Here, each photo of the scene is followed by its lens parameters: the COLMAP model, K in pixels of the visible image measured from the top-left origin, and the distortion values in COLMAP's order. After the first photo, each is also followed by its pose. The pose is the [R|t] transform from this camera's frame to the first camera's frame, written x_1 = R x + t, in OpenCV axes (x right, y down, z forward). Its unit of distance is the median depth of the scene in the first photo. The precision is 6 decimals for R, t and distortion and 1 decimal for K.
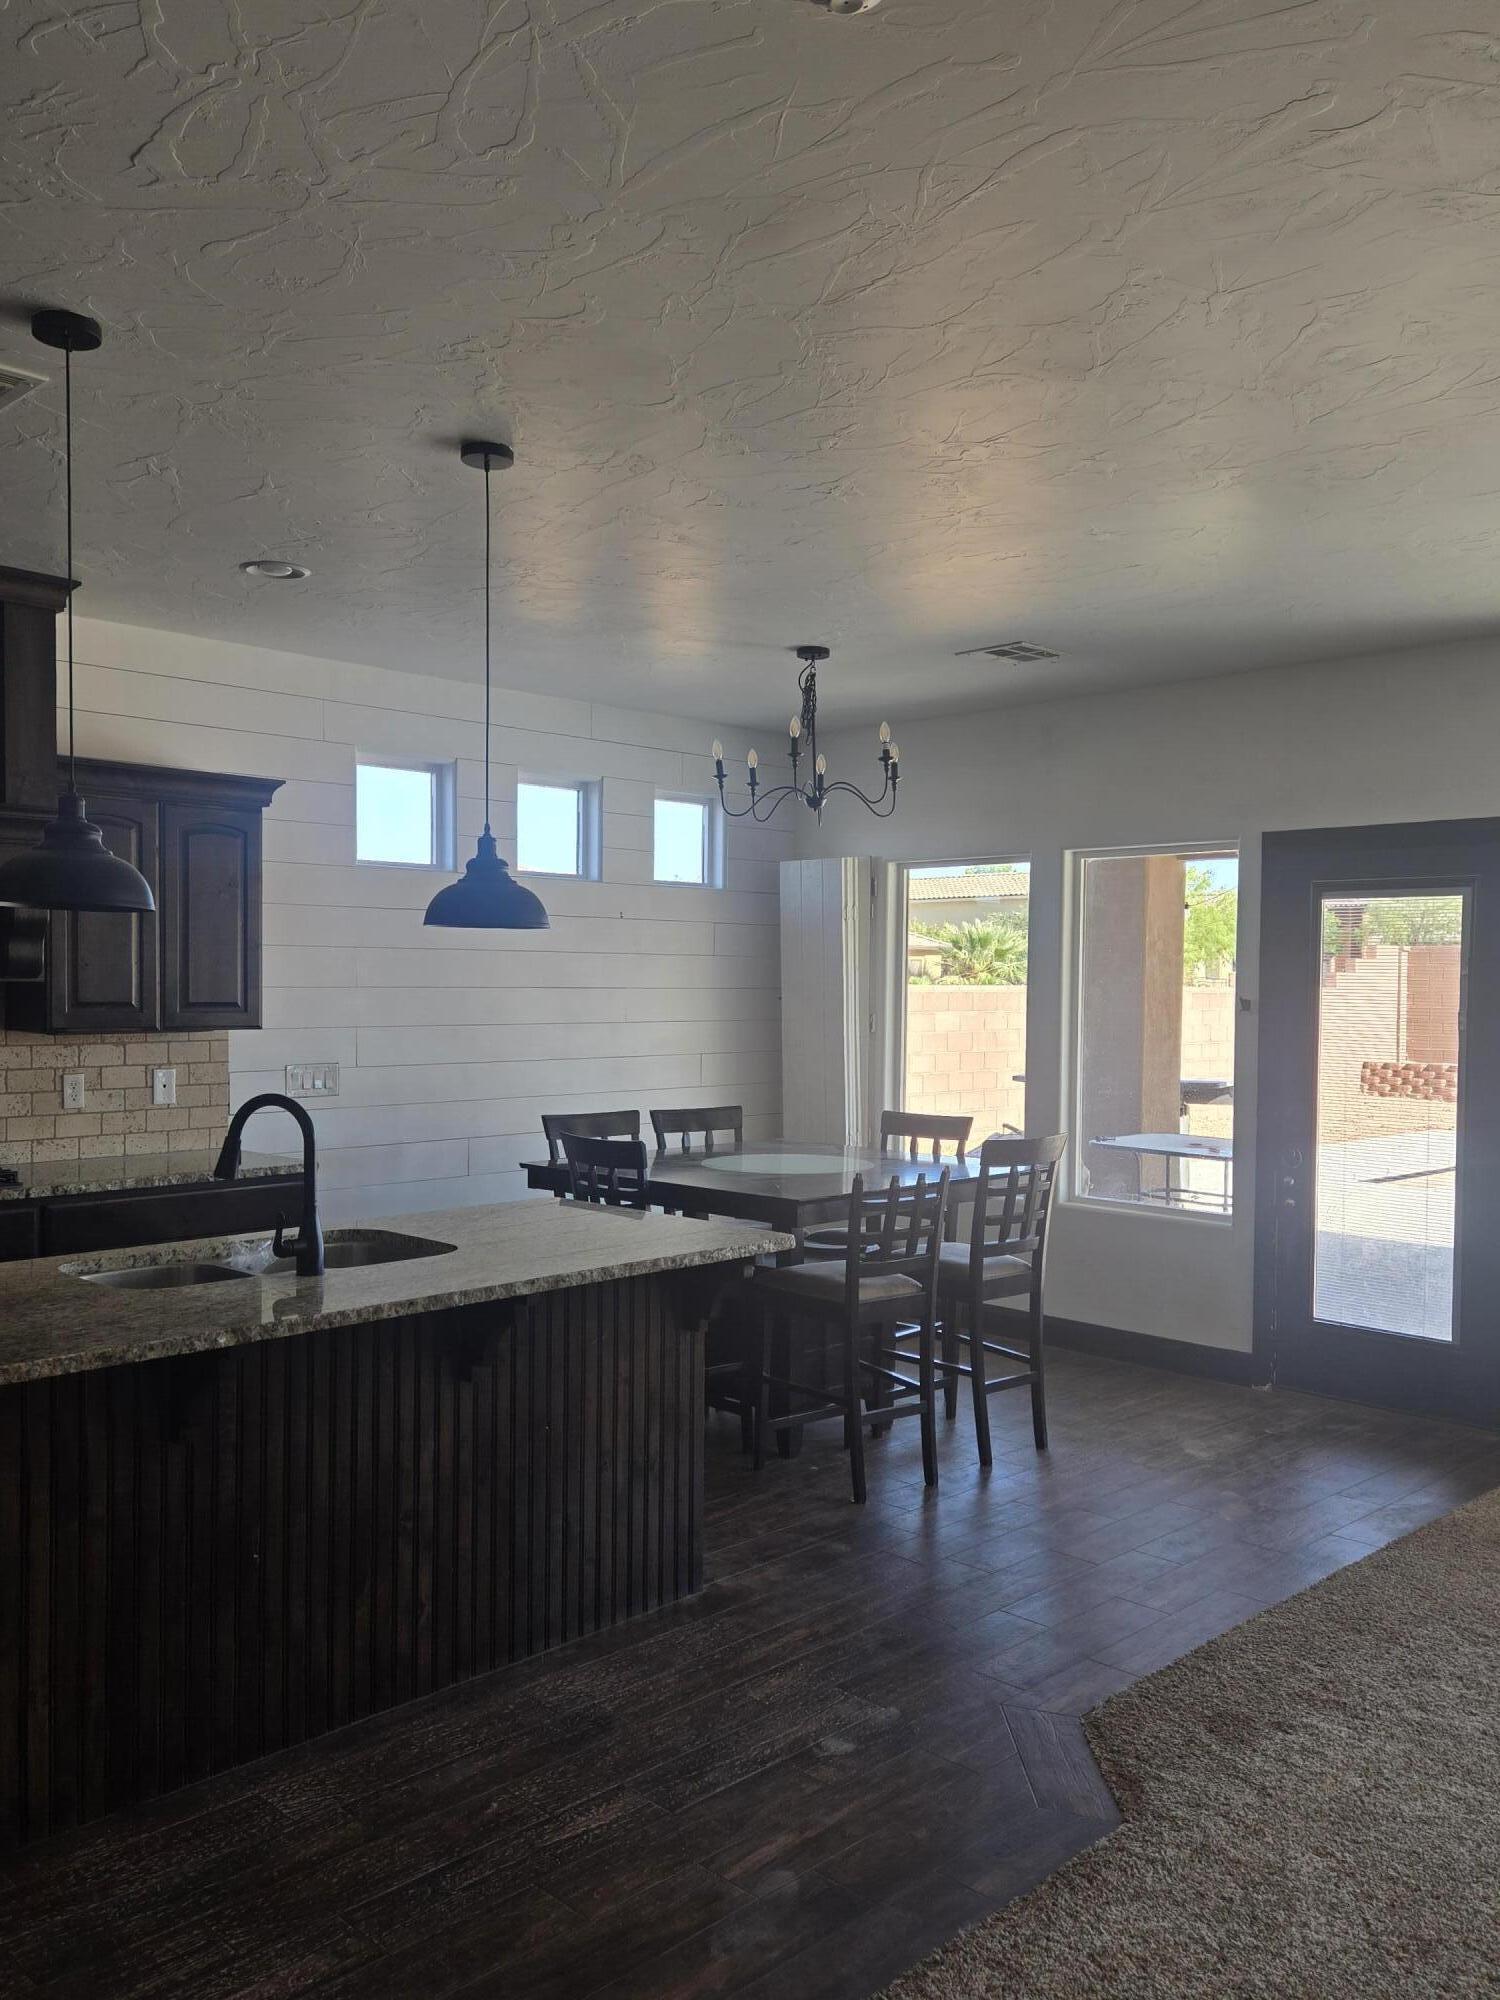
lens RADIAL K [[1590.9, 0, 750.0], [0, 1590.9, 1023.2], [0, 0, 1]] dist [0.080582, -0.073829]
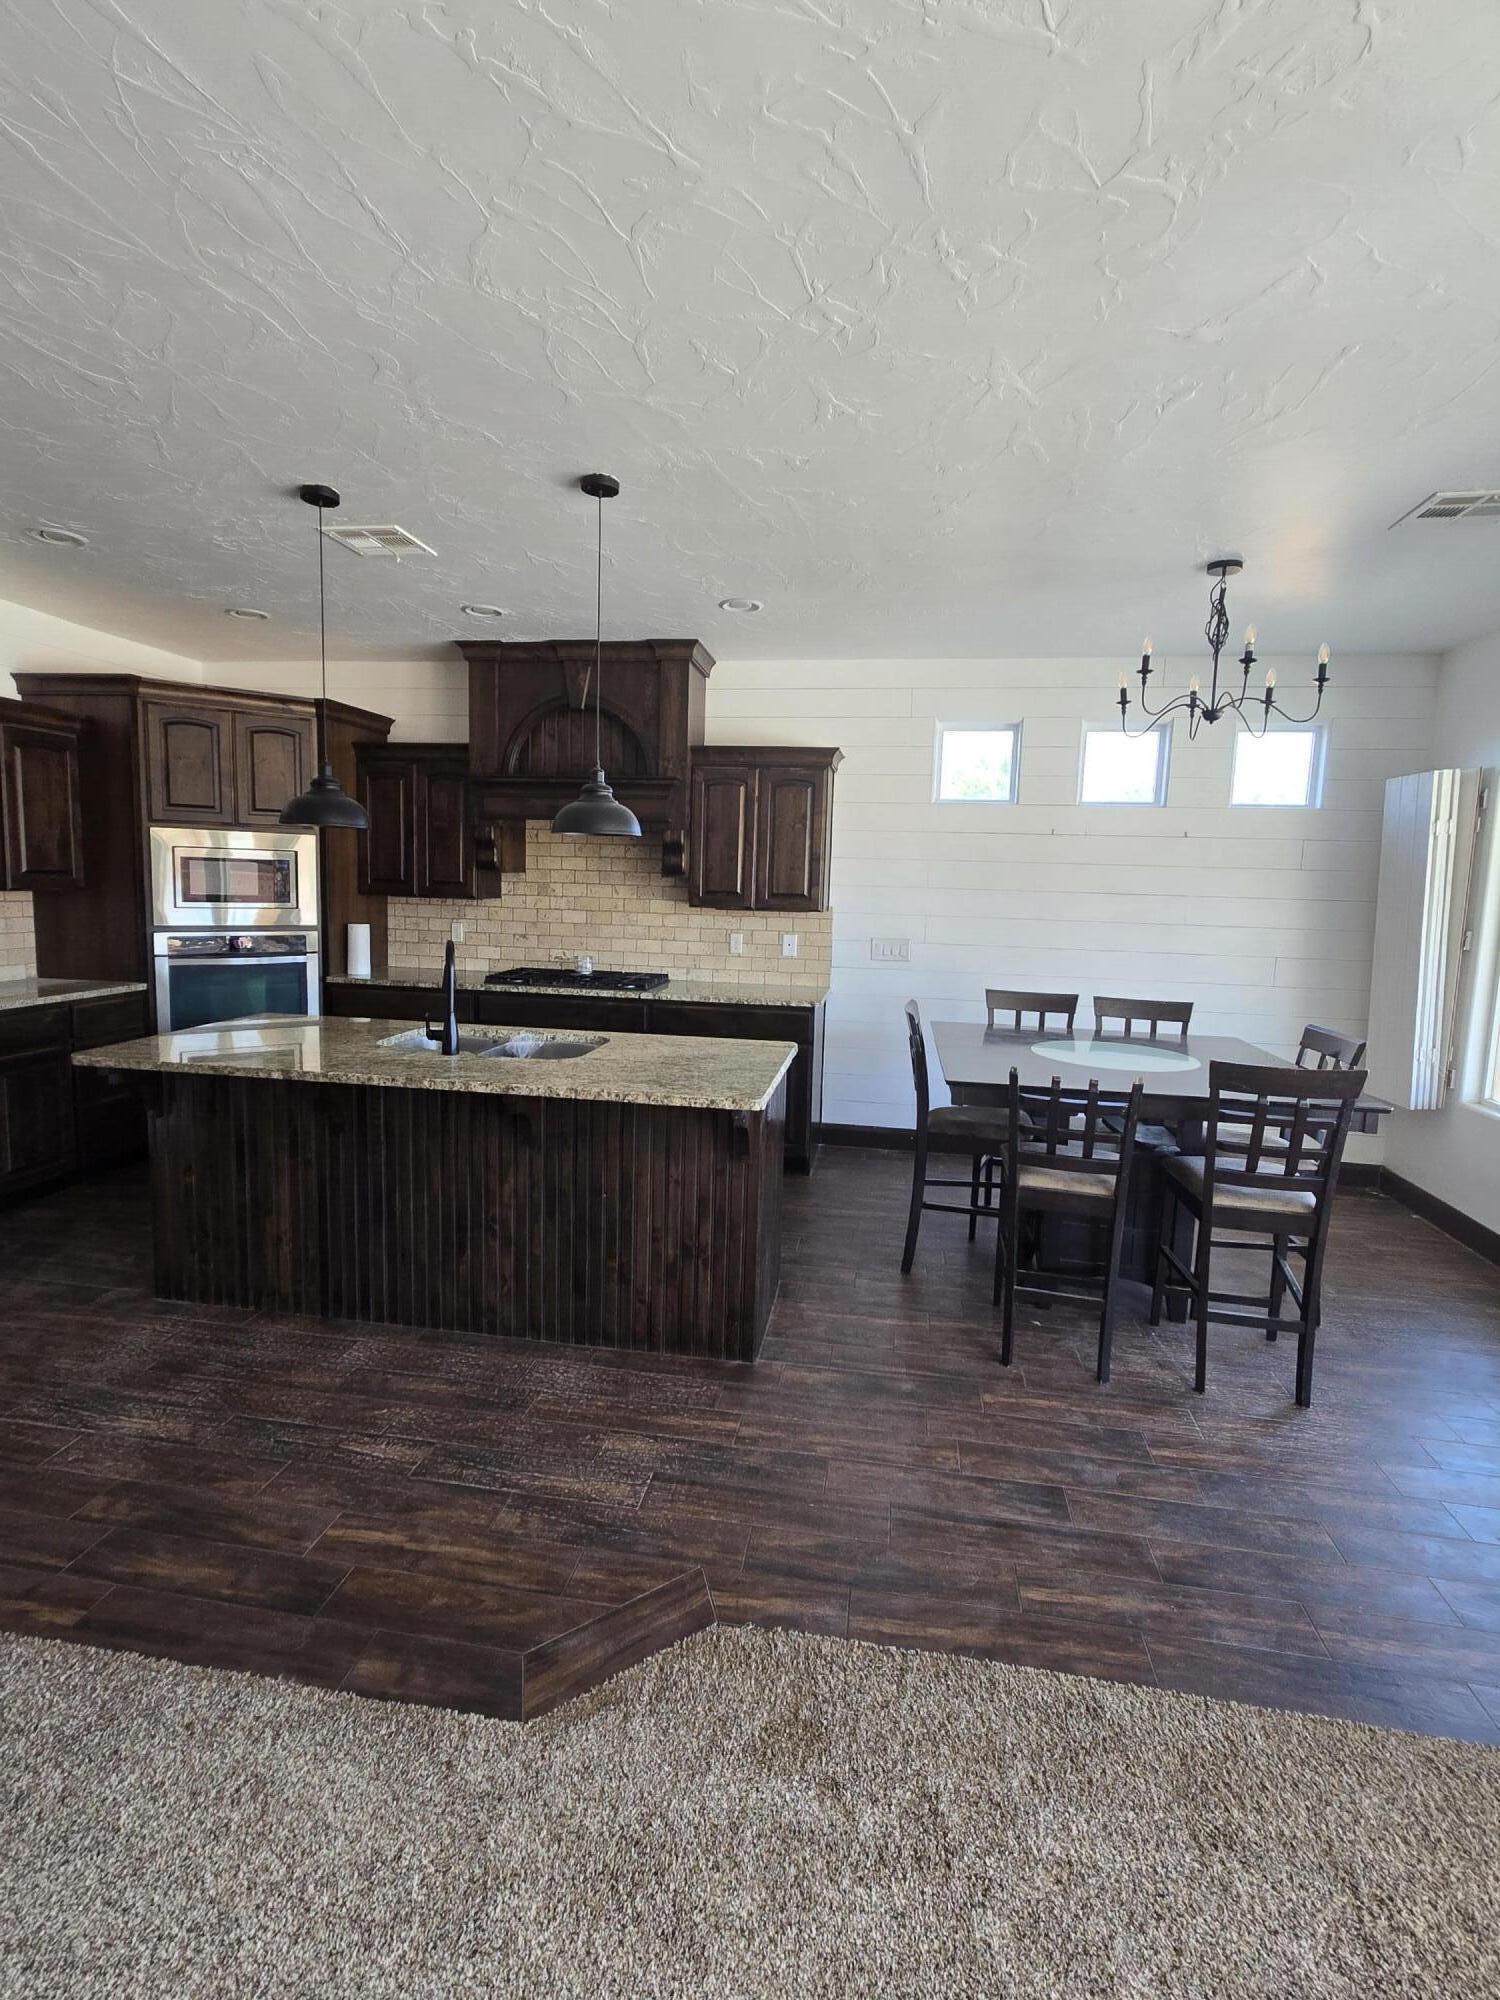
lens RADIAL K [[939.8, 0, 751.3], [0, 939.8, 976.4], [0, 0, 1]] dist [-0.002463, 0.005230]
pose [[0.582197, 0.096450, -0.807306, 0.442220], [-0.045568, 0.995249, 0.086042, -0.010920], [0.811770, -0.013306, 0.583826, 0.470406]]
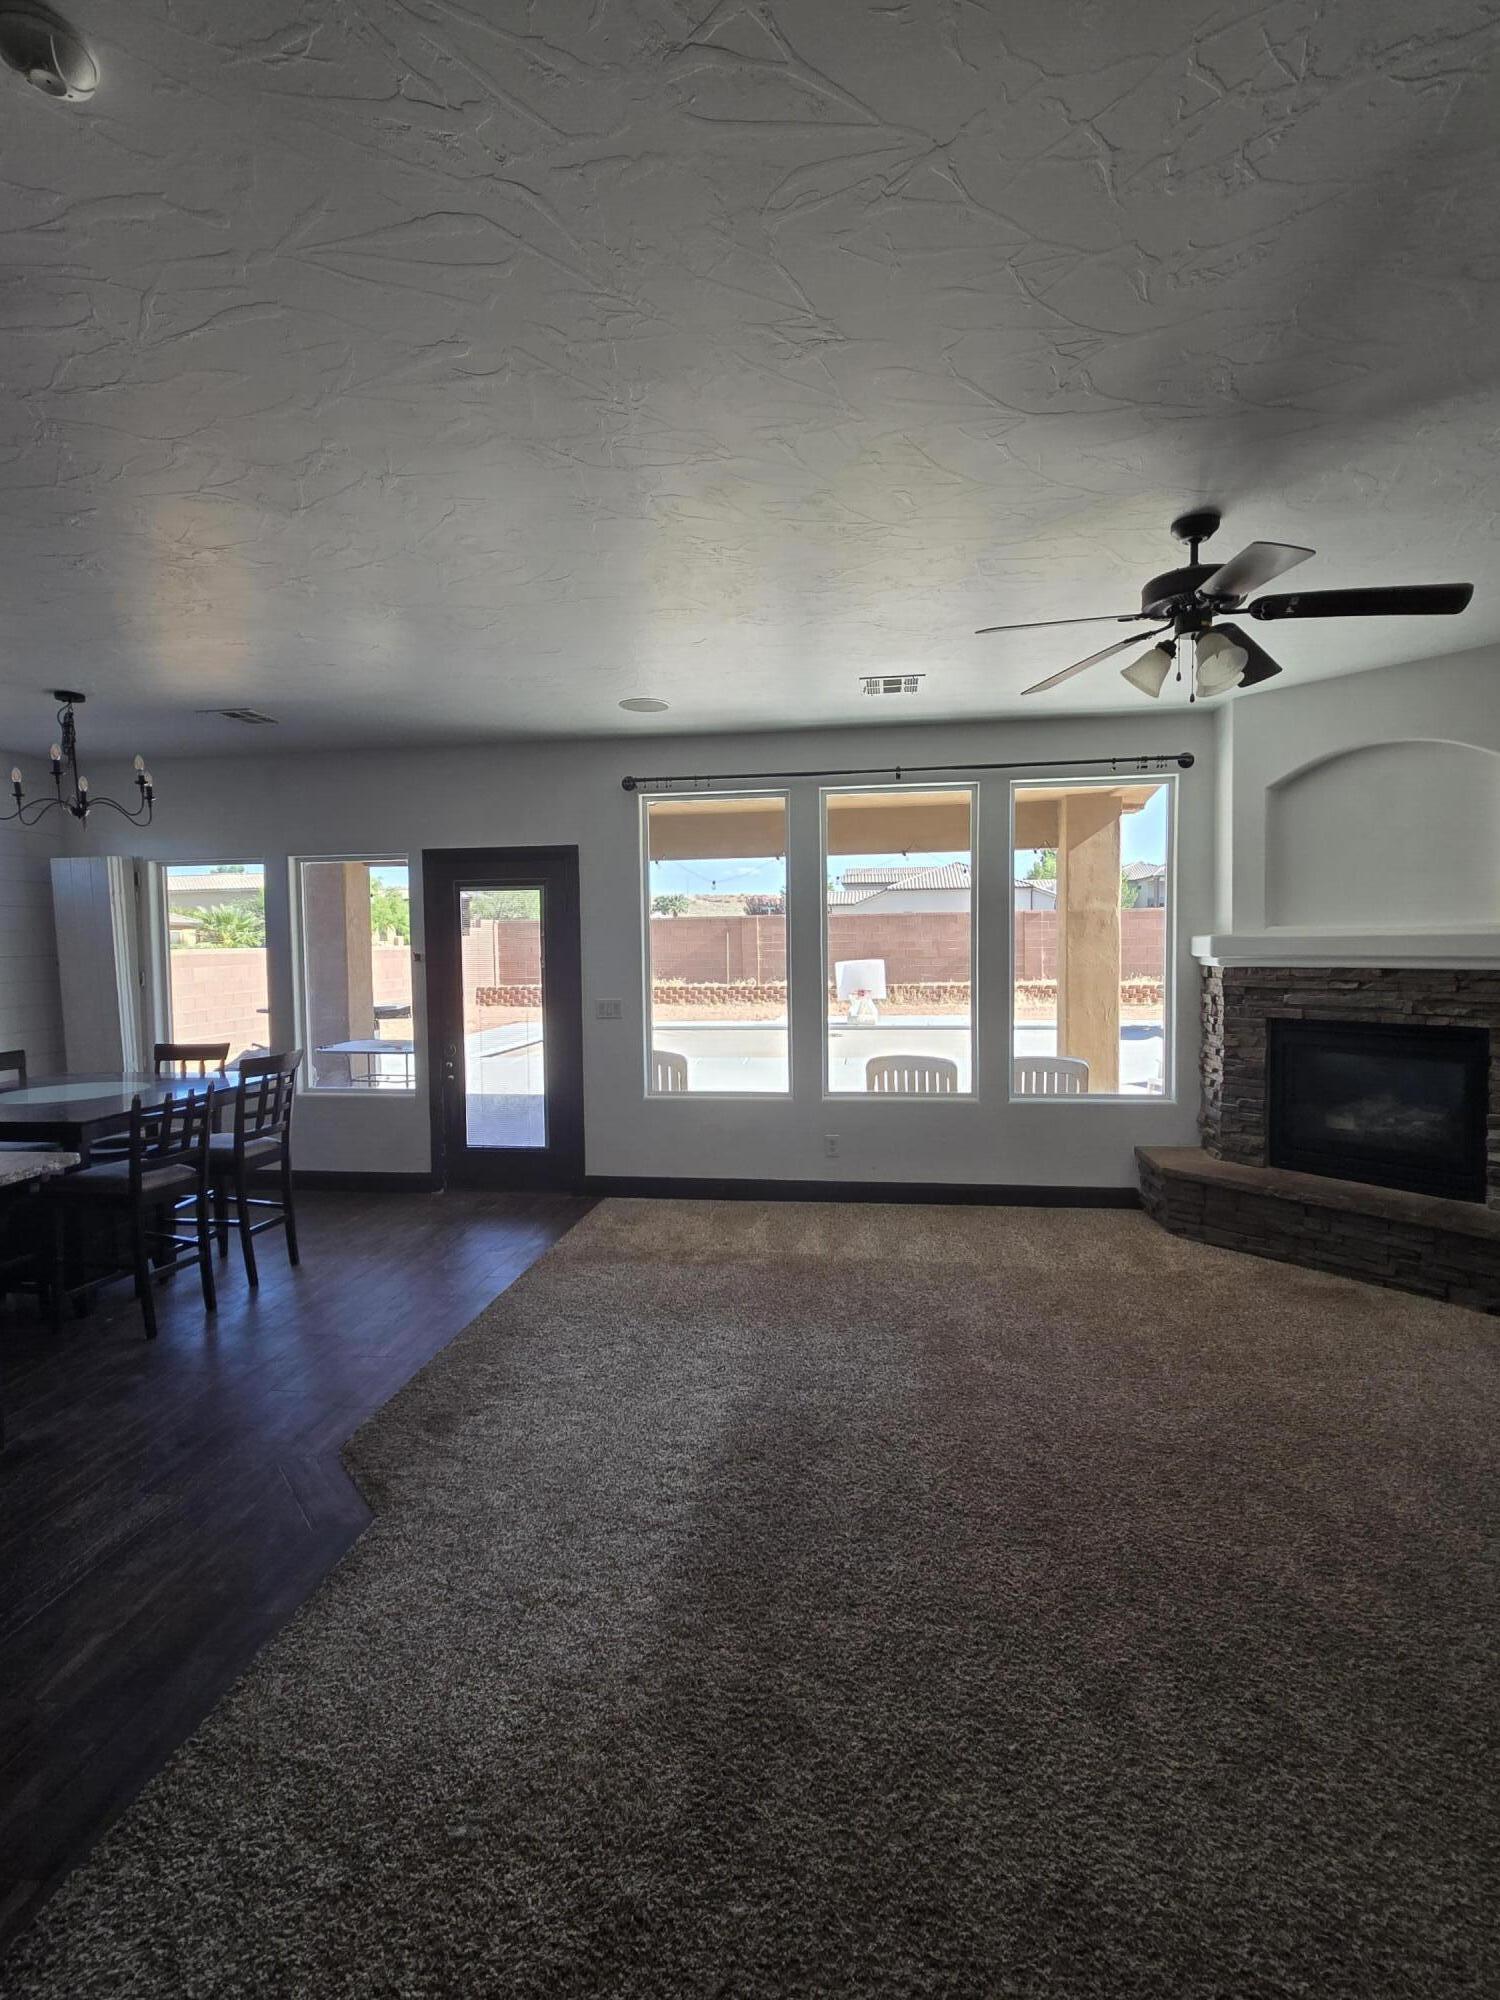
lens RADIAL K [[939.8, 0, 743.1], [0, 939.8, 987.0], [0, 0, 1]] dist [-0.002463, 0.005230]
pose [[0.797968, -0.052251, 0.600430, 0.005914], [0.038700, 0.998621, 0.035471, -0.003253], [-0.601456, -0.005068, 0.798890, 0.071028]]
